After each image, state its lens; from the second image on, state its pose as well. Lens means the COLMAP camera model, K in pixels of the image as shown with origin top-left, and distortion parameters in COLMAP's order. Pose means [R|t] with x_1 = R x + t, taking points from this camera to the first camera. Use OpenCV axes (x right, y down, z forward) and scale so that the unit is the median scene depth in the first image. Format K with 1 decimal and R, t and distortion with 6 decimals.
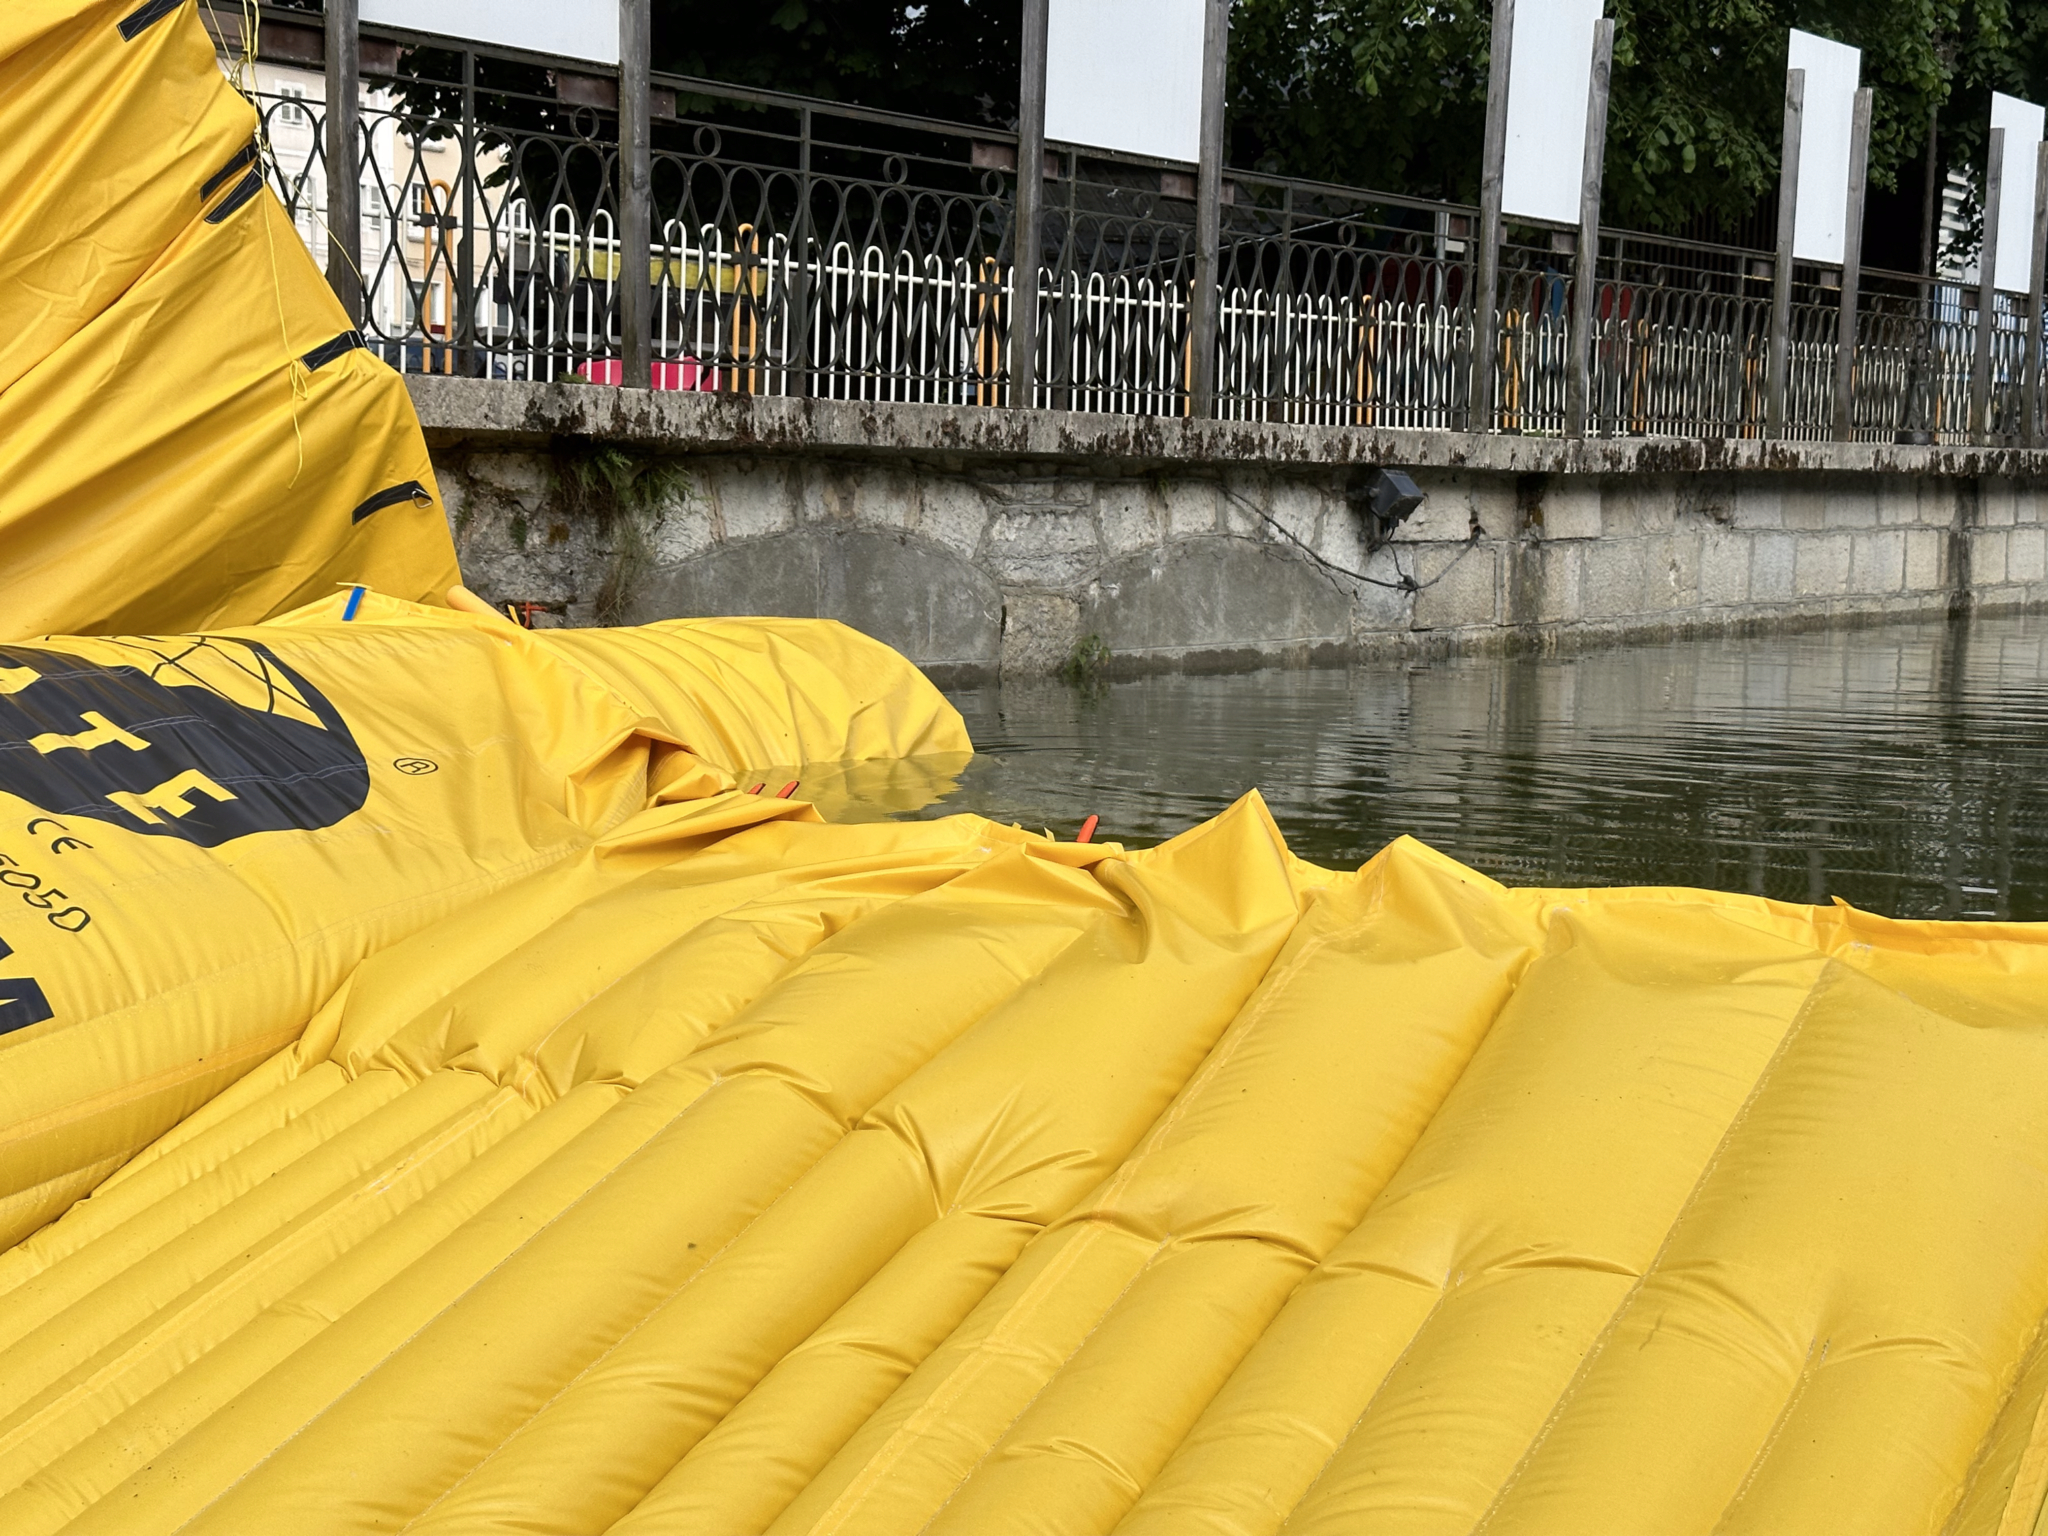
lens RADIAL K [[2856.0, 0, 1024.0], [0, 2856.0, 768.0], [0, 0, 1]] dist [0.158587, 0.035326]
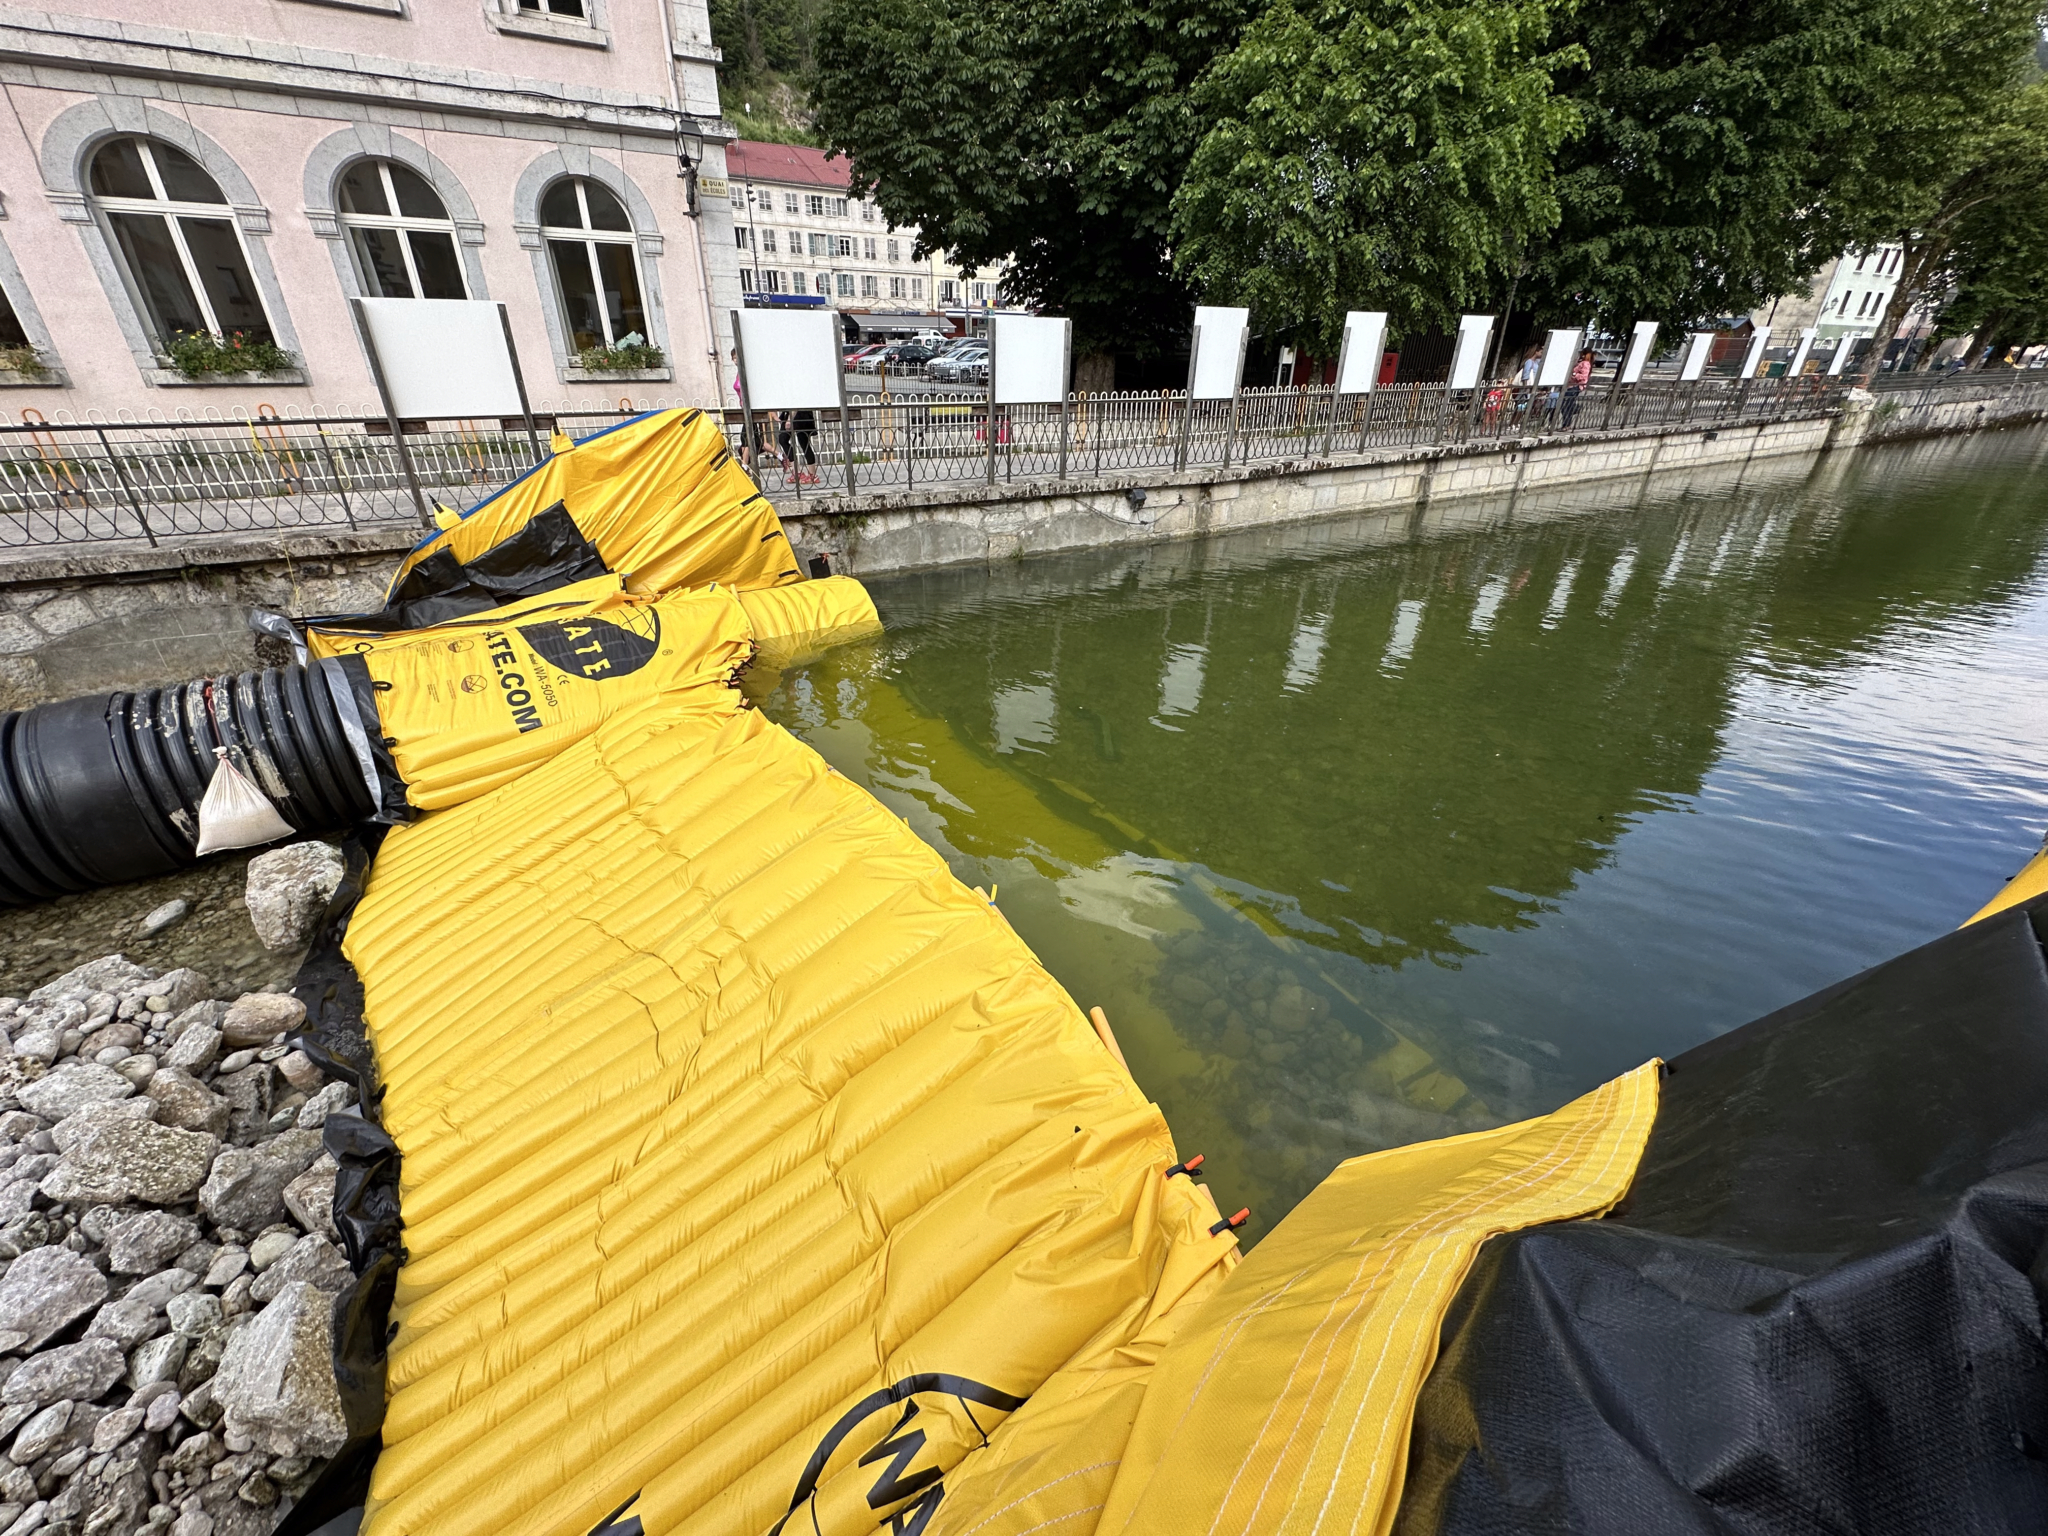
lens RADIAL K [[817.3, 0, 1023.6], [0, 817.3, 763.2], [0, 0, 1]] dist [-0.001454, 0.000146]
pose [[0.939117, 0.150388, -0.308937, 0.359449], [-0.027621, 0.929260, 0.368393, -0.159699], [0.342484, -0.337431, 0.876838, 0.004086]]
